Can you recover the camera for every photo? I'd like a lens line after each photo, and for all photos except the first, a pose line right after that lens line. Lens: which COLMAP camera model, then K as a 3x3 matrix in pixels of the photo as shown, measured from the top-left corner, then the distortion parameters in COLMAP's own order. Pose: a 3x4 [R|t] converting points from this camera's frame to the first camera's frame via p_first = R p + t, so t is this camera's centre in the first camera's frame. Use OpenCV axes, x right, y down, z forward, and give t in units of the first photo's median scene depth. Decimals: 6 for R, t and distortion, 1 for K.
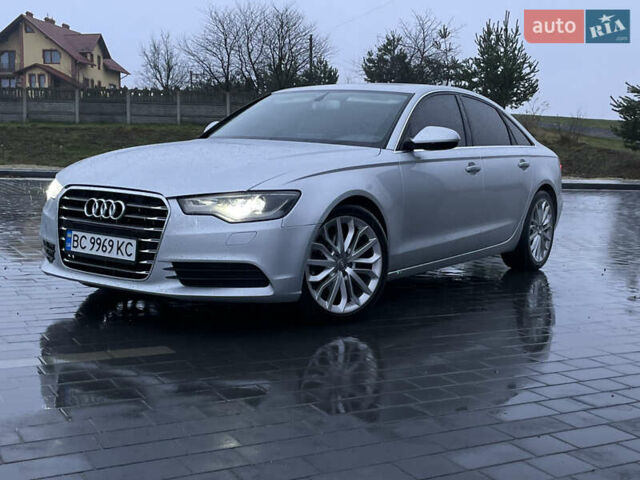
lens RADIAL K [[762.2, 0, 320.0], [0, 762.2, 240.0], [0, 0, 1]] dist [0.089157, 0.014928]
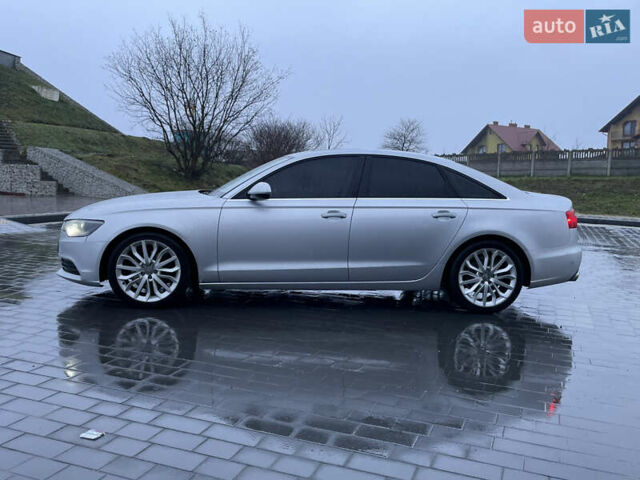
lens RADIAL K [[562.5, 0, 320.0], [0, 562.5, 240.0], [0, 0, 1]] dist [0.032817, -0.004671]
pose [[0.700377, 0.075569, -0.709762, 1.059905], [-0.102726, 0.994699, 0.004539, -0.069217], [0.706343, 0.069732, 0.704427, 0.426007]]
